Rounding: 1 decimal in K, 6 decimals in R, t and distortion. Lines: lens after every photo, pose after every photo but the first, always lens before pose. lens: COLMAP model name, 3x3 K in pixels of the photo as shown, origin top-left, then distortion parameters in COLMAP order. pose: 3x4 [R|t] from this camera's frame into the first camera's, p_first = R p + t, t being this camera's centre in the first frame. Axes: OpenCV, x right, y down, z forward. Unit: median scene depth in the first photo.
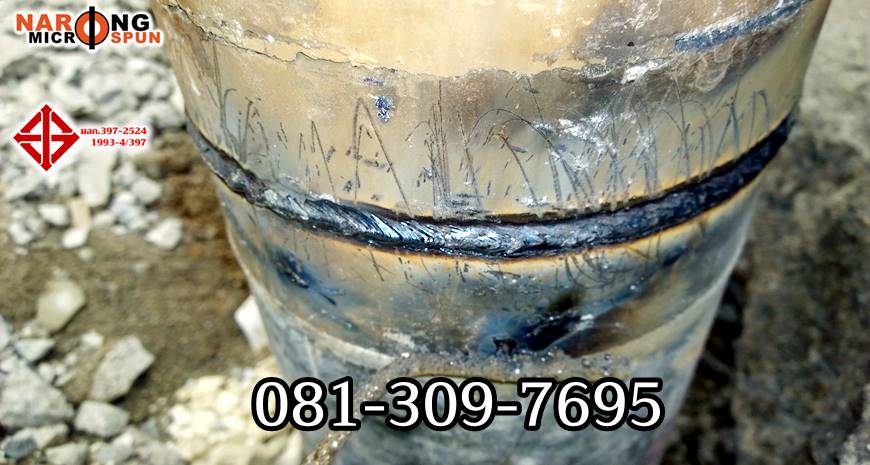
lens RADIAL K [[643.5, 0, 434.2], [0, 643.5, 228.3], [0, 0, 1]] dist [0.036215, -0.080609]
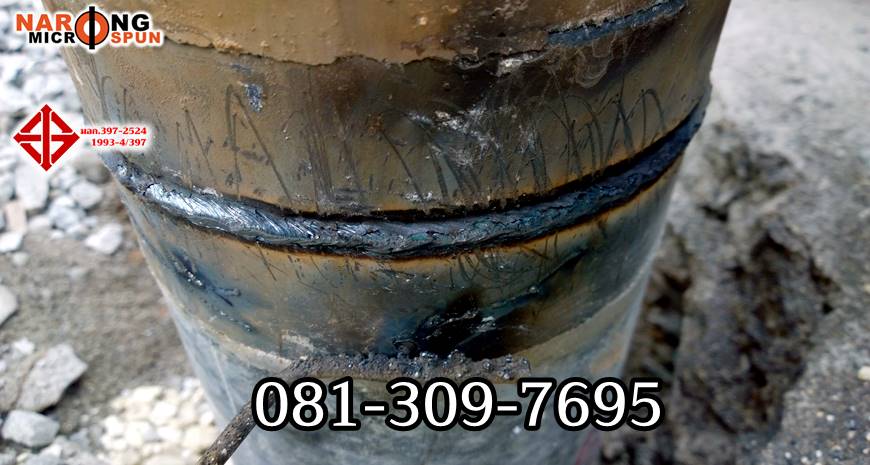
lens RADIAL K [[643.5, 0, 437.3], [0, 643.5, 230.2], [0, 0, 1]] dist [0.036215, -0.080609]
pose [[0.999073, 0.010530, 0.041735, 0.108046], [-0.009805, 0.999798, -0.017548, 0.019018], [-0.041912, 0.017123, 0.998975, 0.019561]]
